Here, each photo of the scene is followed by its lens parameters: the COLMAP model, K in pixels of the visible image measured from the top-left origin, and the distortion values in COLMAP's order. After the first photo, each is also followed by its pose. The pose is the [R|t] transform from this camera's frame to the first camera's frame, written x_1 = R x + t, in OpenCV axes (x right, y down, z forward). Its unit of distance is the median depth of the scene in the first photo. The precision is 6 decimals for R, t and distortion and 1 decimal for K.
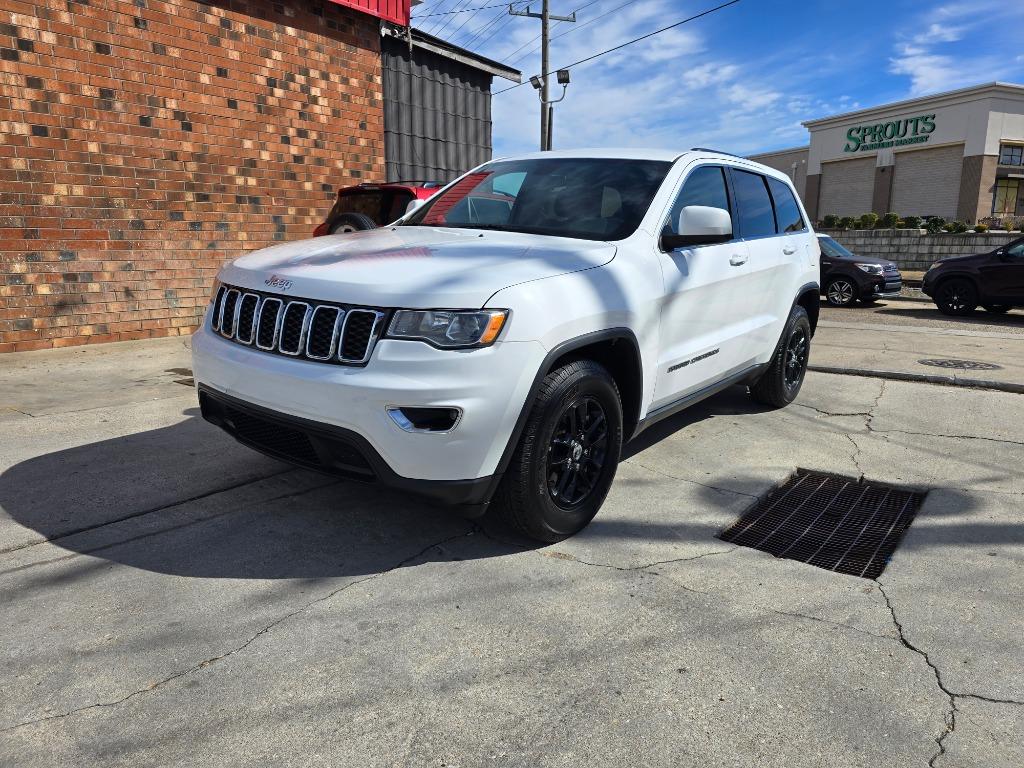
lens RADIAL K [[692.0, 0, 517.0], [0, 692.0, 380.7], [0, 0, 1]] dist [0.041951, -0.035243]
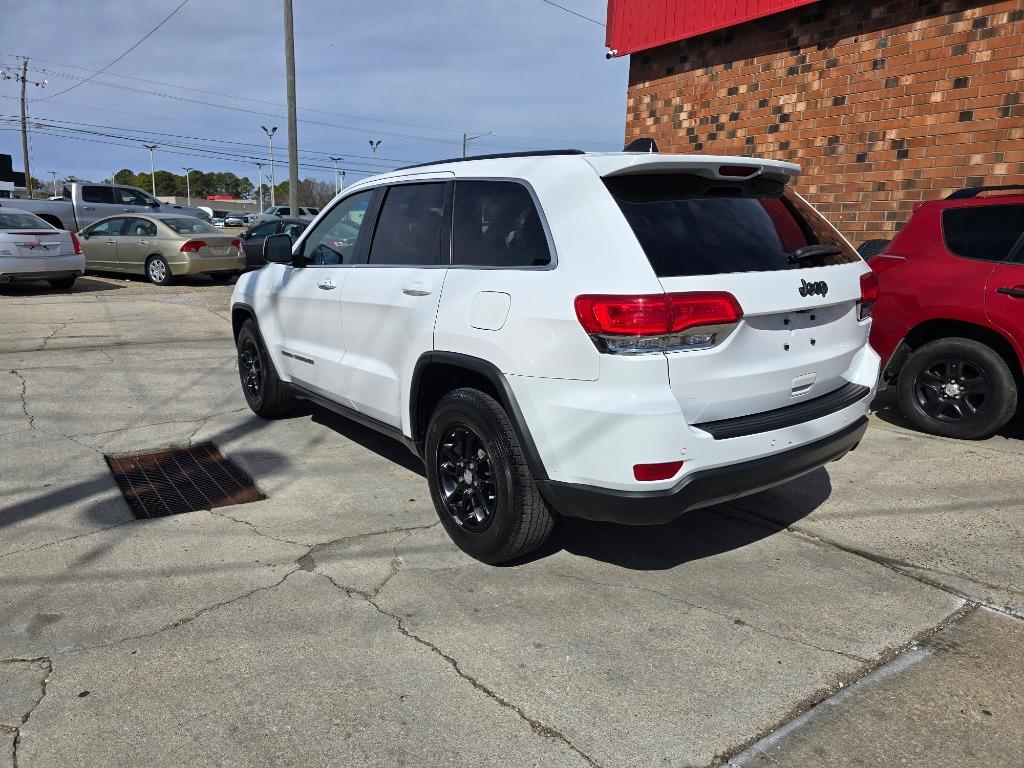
lens RADIAL K [[692.0, 0, 517.0], [0, 692.0, 380.7], [0, 0, 1]] dist [0.041951, -0.035243]
pose [[-0.257525, 0.174880, -0.950315, 0.684166], [-0.222465, 0.946335, 0.234433, -0.187511], [0.940314, 0.271784, -0.204801, 0.837387]]
